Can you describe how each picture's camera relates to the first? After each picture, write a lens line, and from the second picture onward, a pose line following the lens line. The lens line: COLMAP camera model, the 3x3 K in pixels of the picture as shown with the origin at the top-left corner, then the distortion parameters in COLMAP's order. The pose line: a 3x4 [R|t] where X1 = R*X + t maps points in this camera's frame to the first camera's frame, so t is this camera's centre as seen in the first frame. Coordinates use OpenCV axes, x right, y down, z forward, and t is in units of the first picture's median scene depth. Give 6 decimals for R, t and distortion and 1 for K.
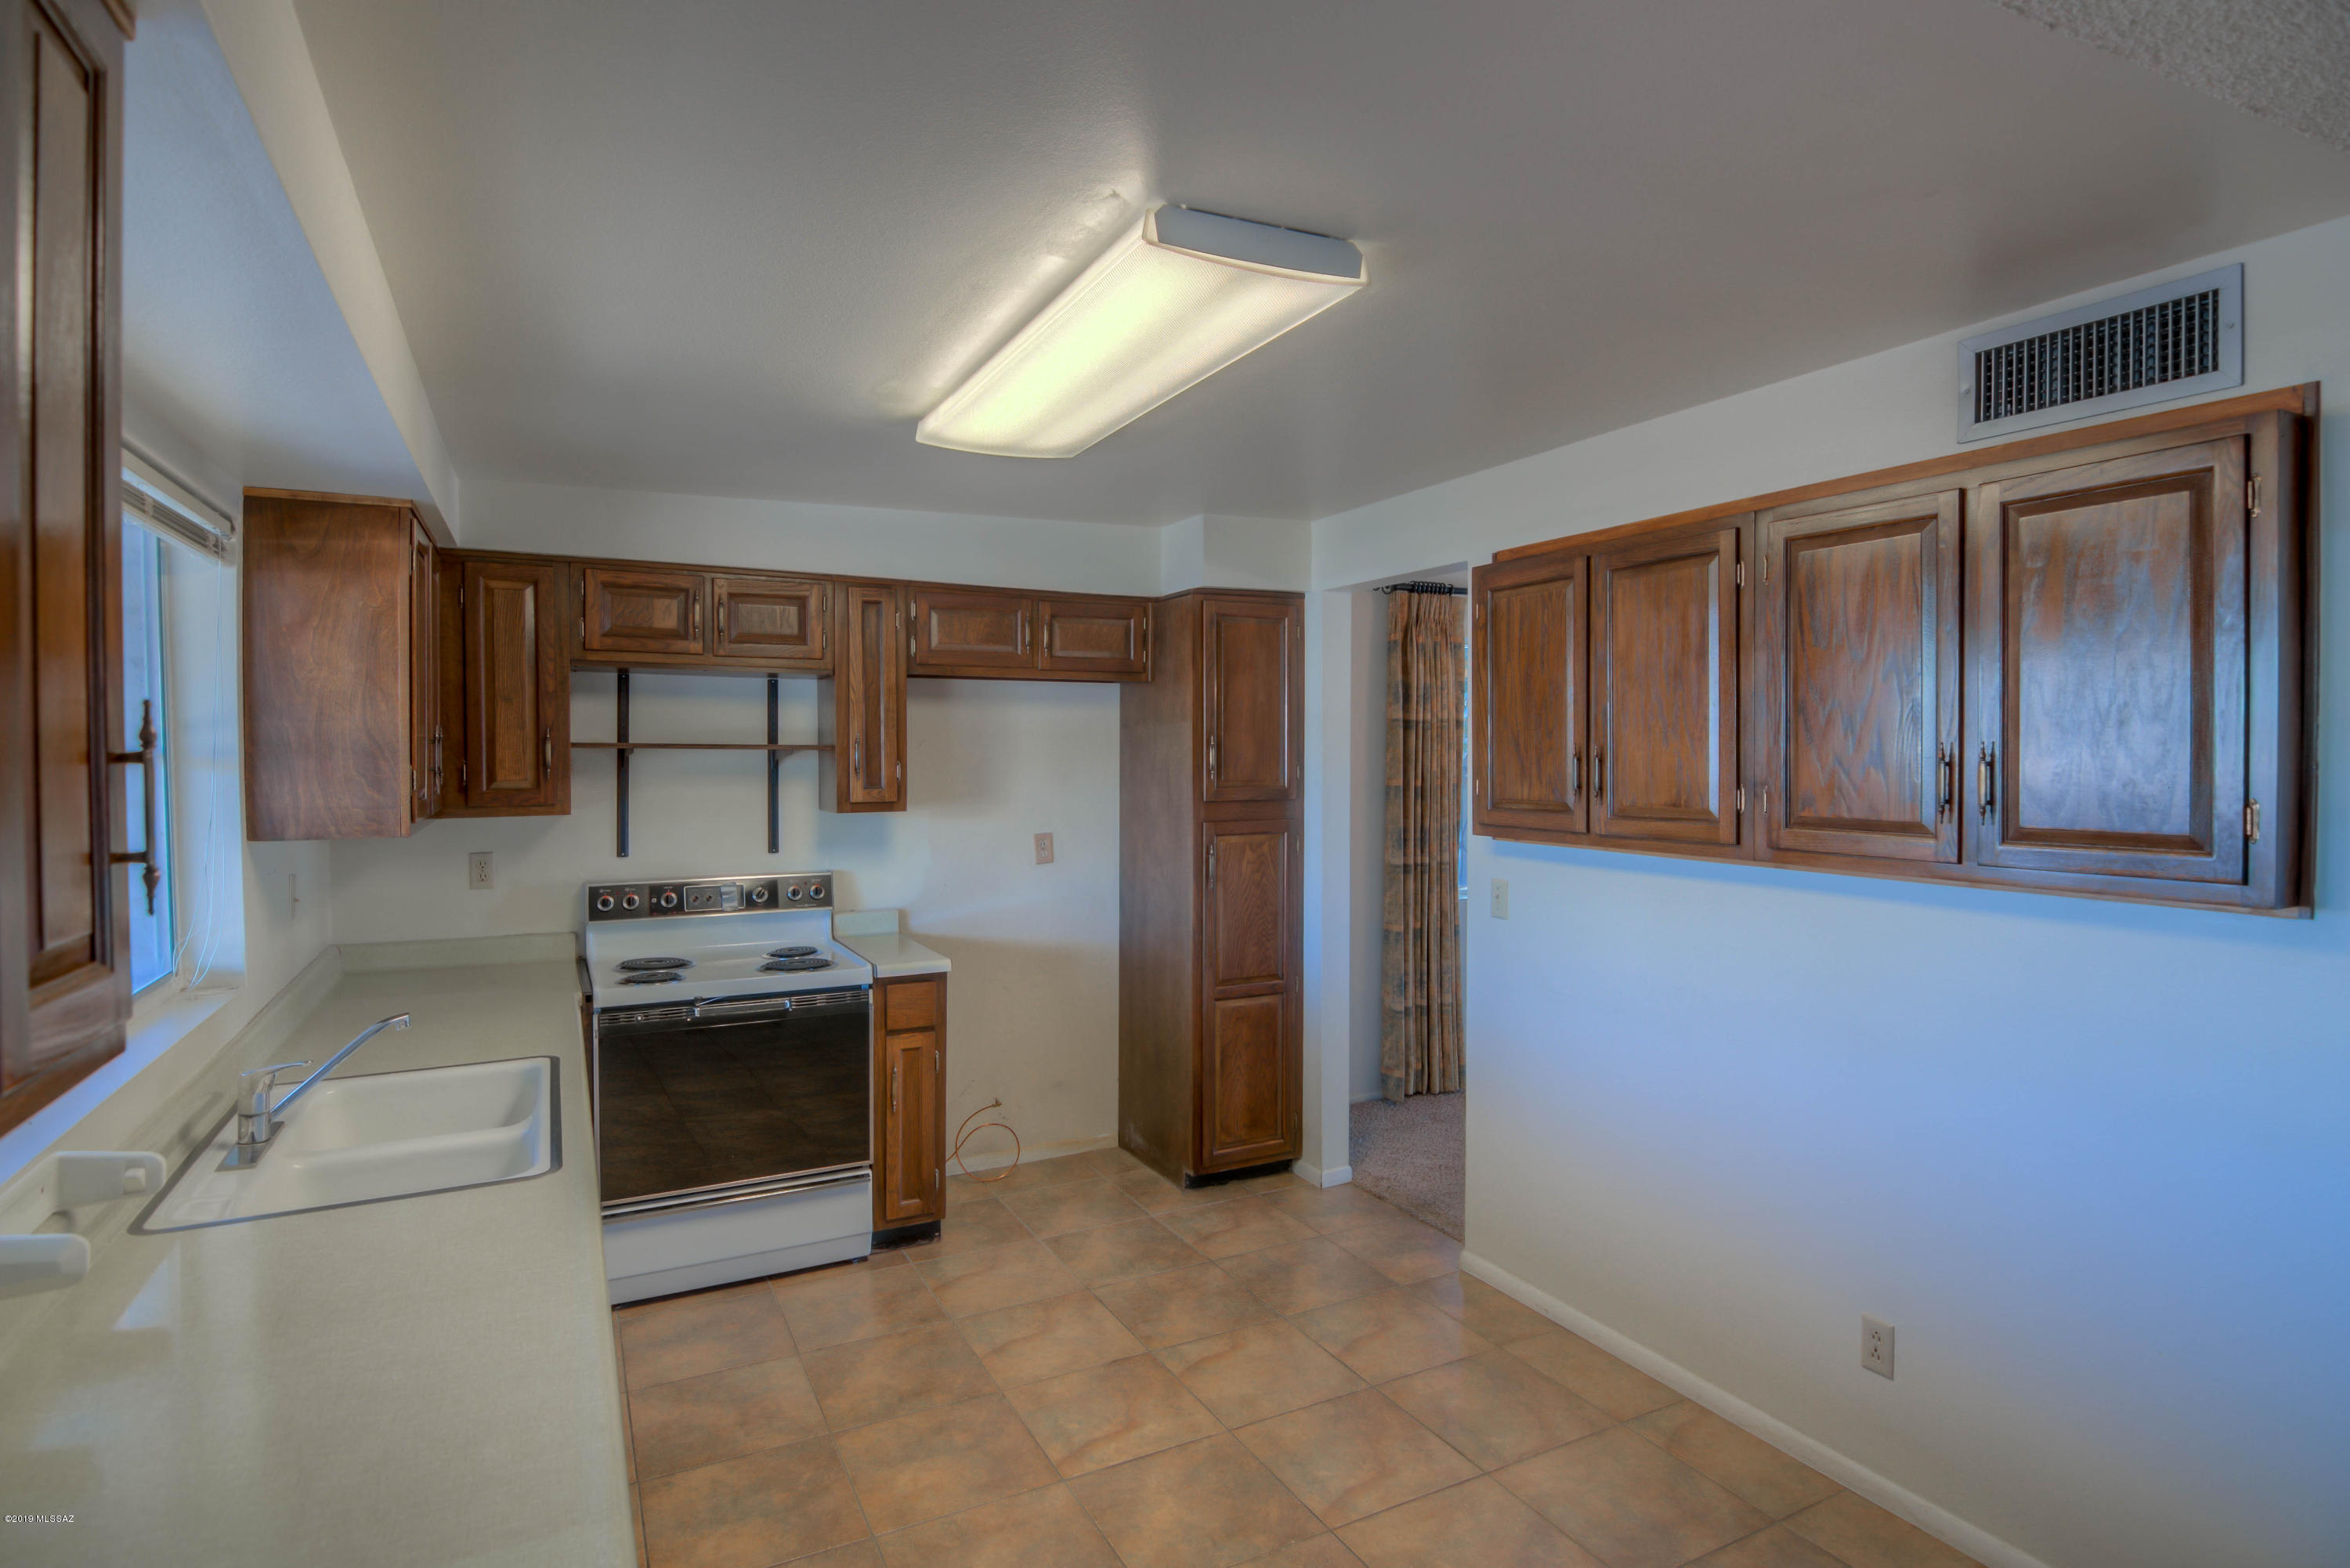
lens RADIAL K [[1226.7, 0, 1234.1], [0, 1226.7, 768.5], [0, 0, 1]] dist [-0.001185, -0.002583]
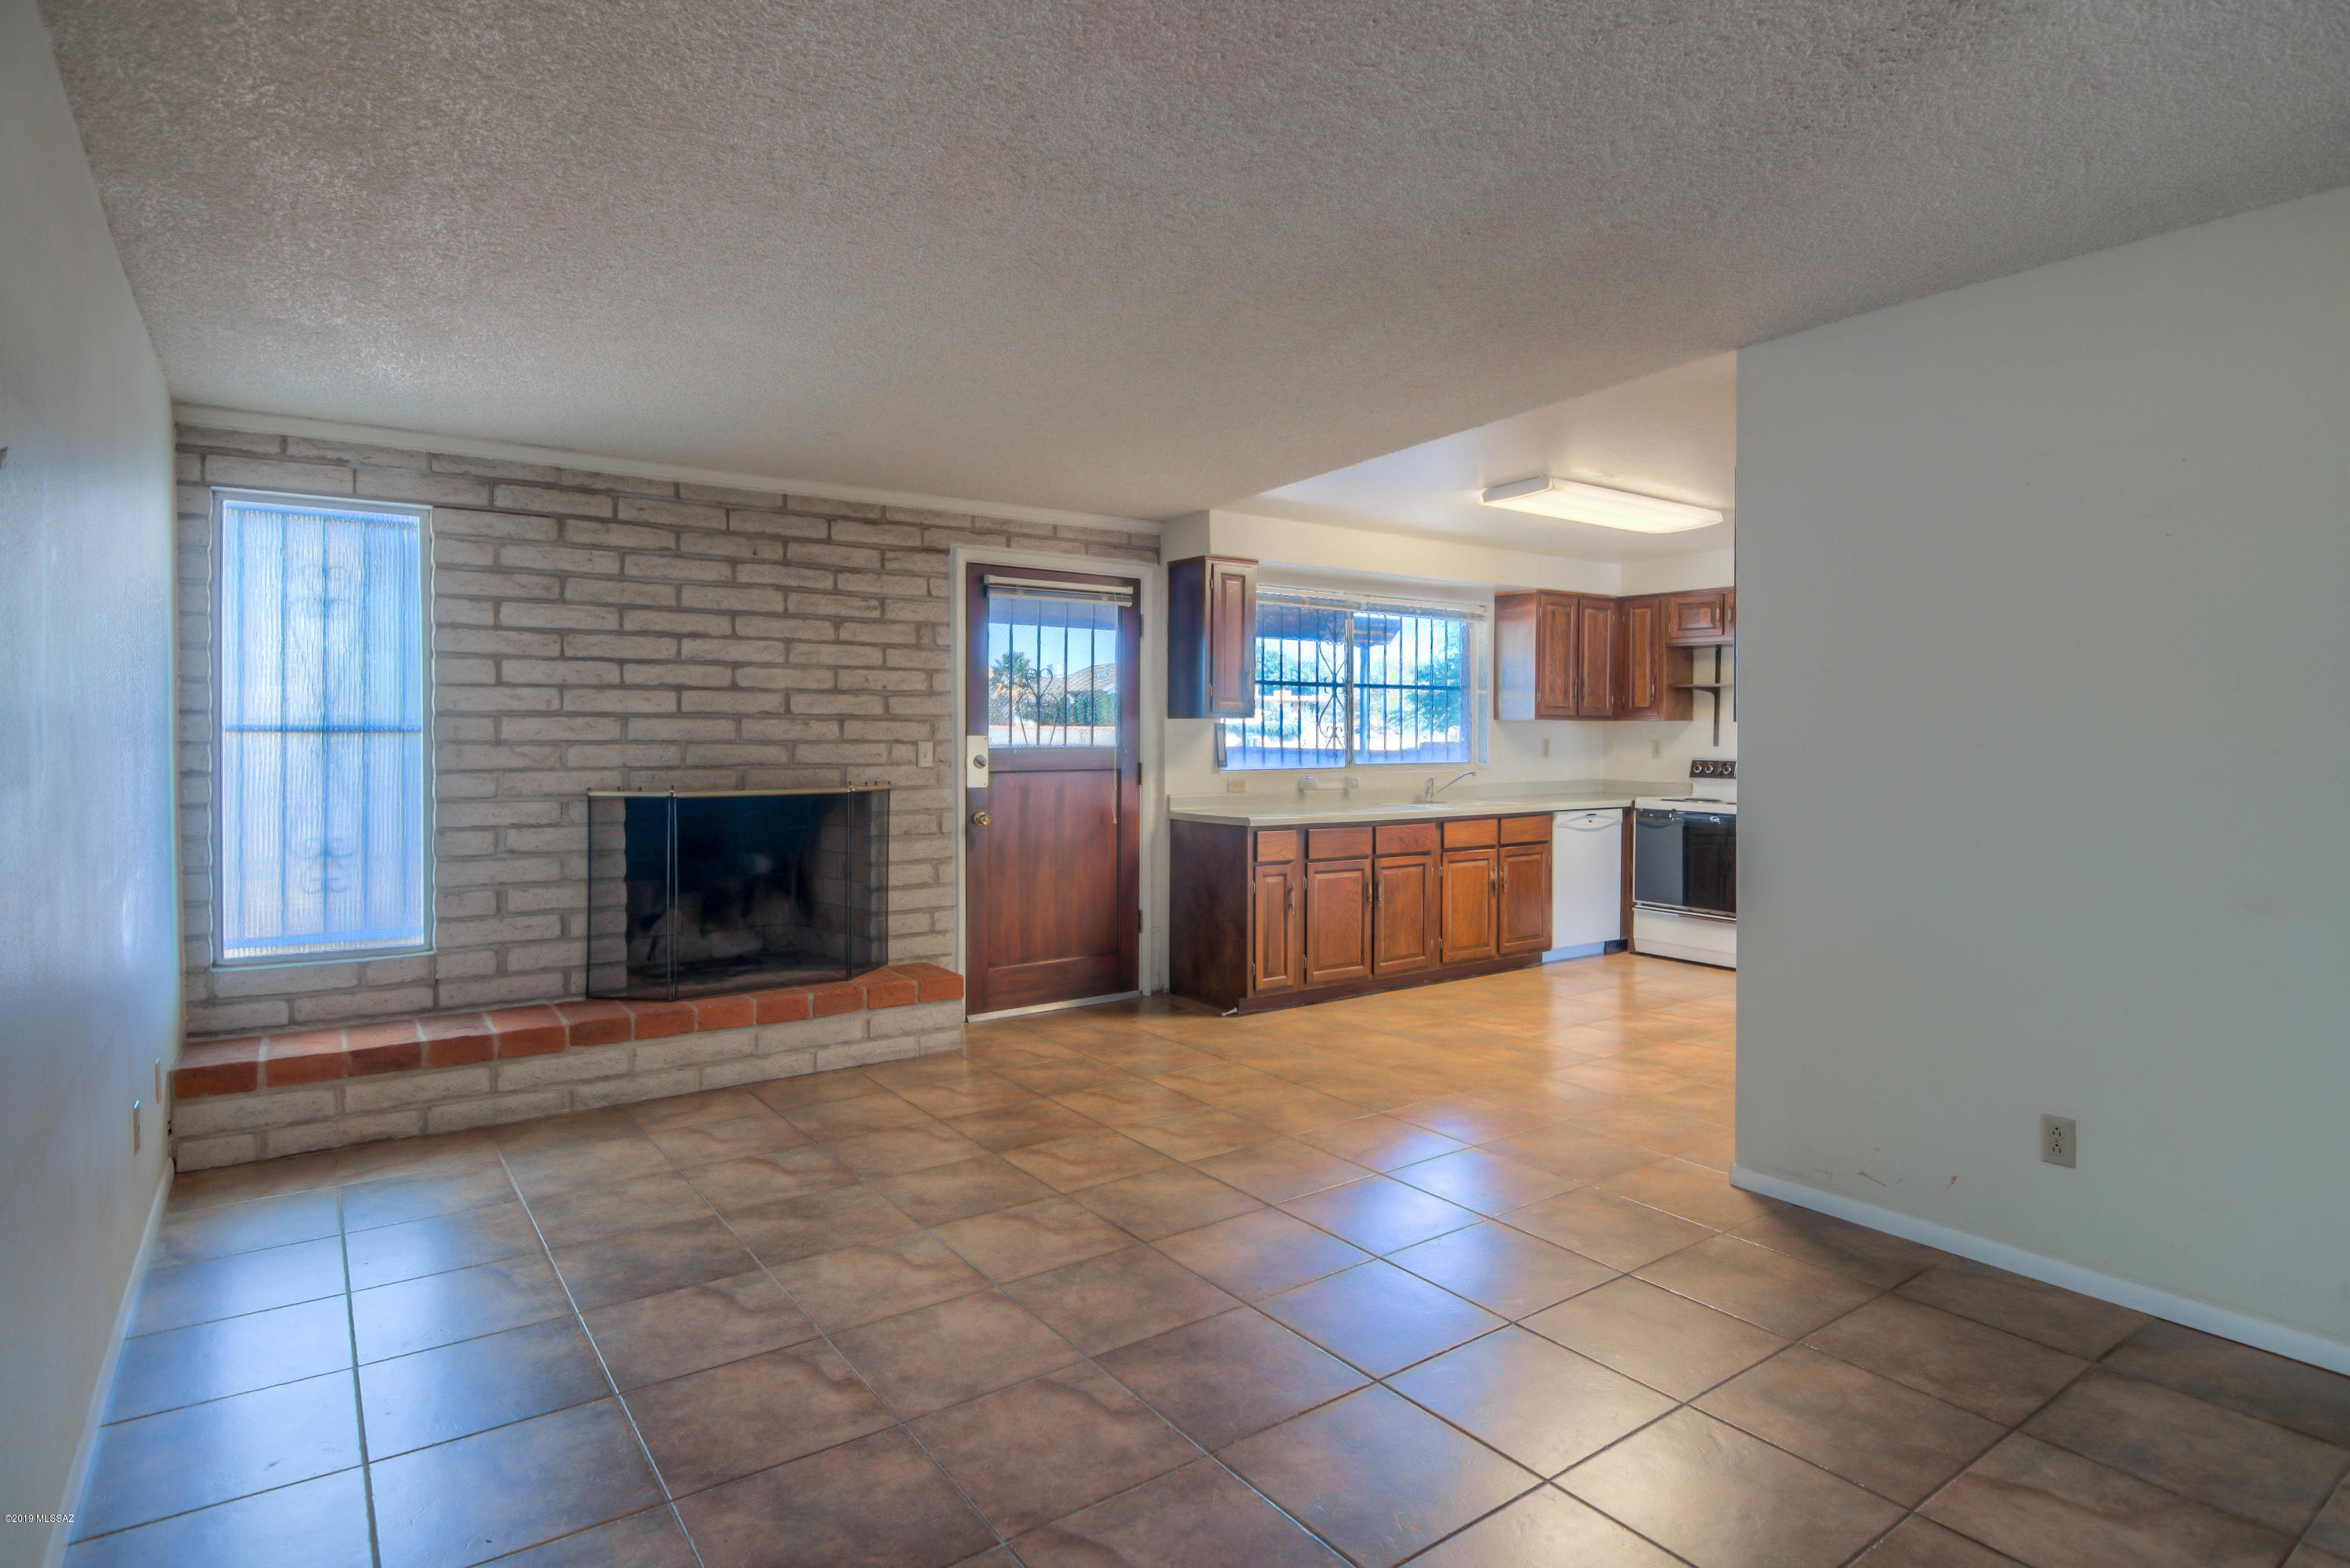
lens RADIAL K [[1226.7, 0, 1168.8], [0, 1226.7, 761.0], [0, 0, 1]] dist [-0.001185, -0.002583]
pose [[0.122378, 0.014693, -0.992375, 1.356207], [-0.022191, 0.999681, 0.012064, 0.097347], [0.992235, 0.020546, 0.122665, -0.060114]]
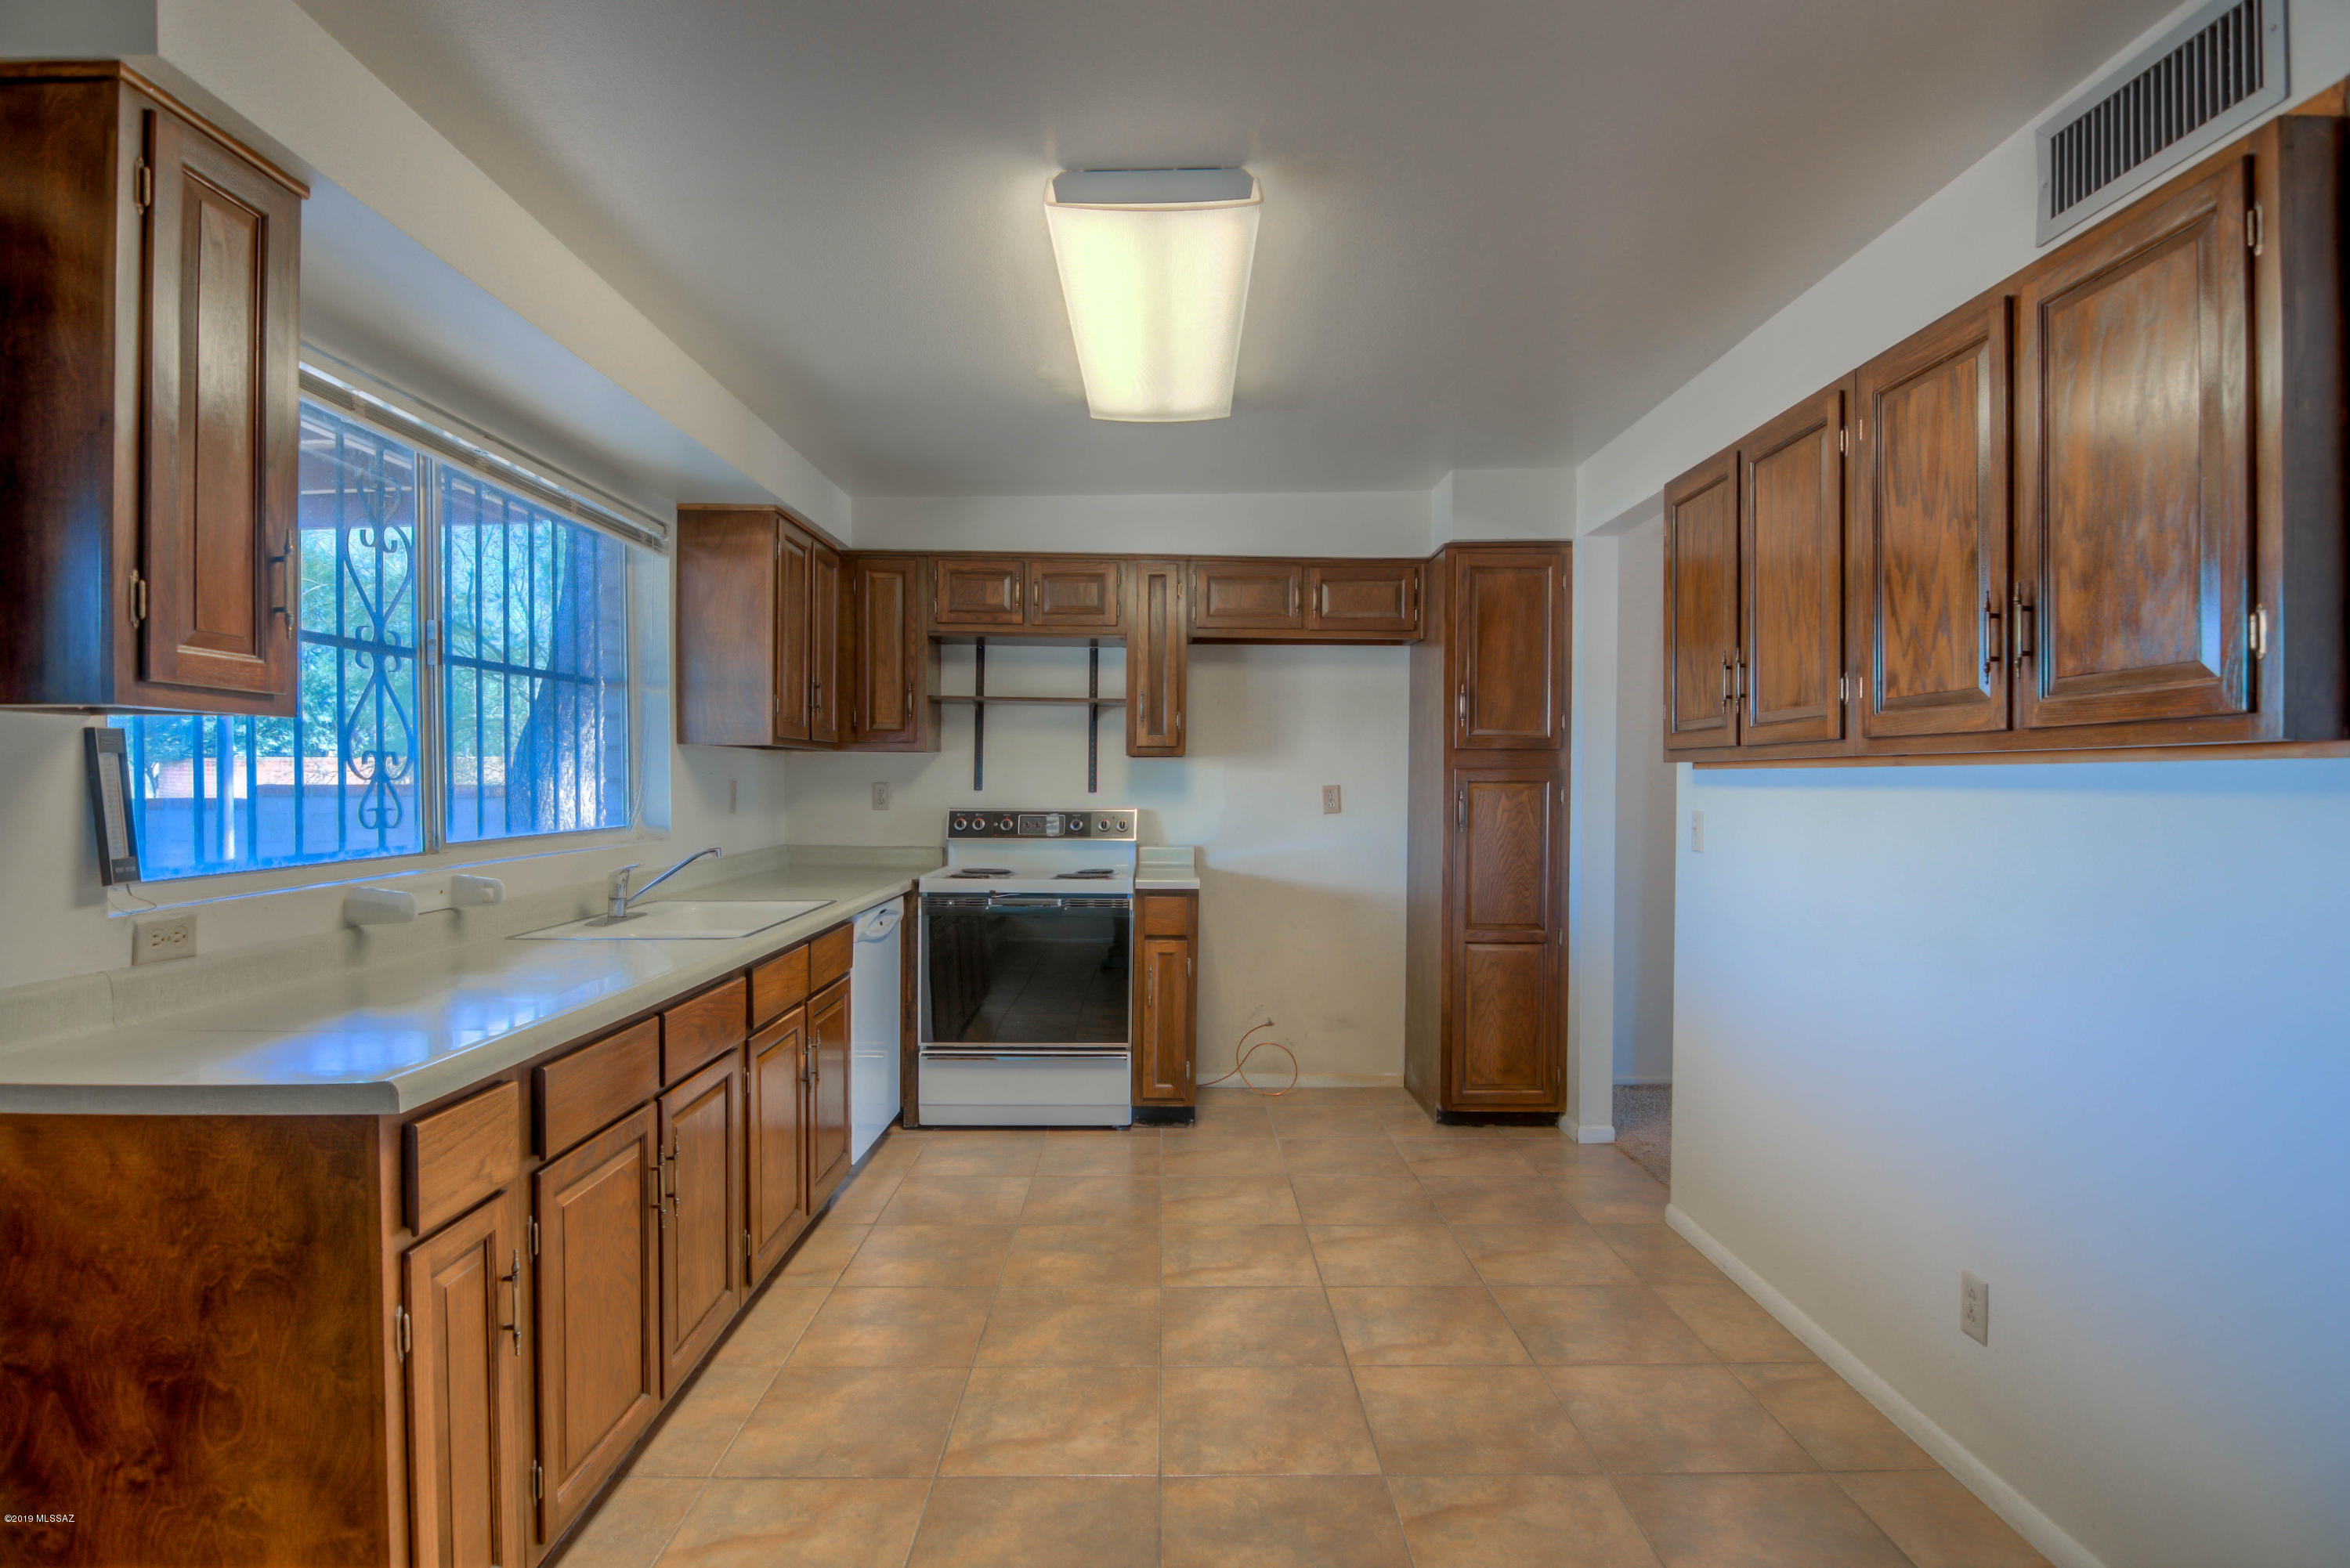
lens RADIAL K [[1226.7, 0, 1212.3], [0, 1226.7, 787.3], [0, 0, 1]] dist [-0.001185, -0.002583]
pose [[0.889664, 0.004472, -0.456593, 0.316361], [-0.010383, 0.999892, -0.010437, 0.086227], [0.456497, 0.014026, 0.889614, -0.014338]]
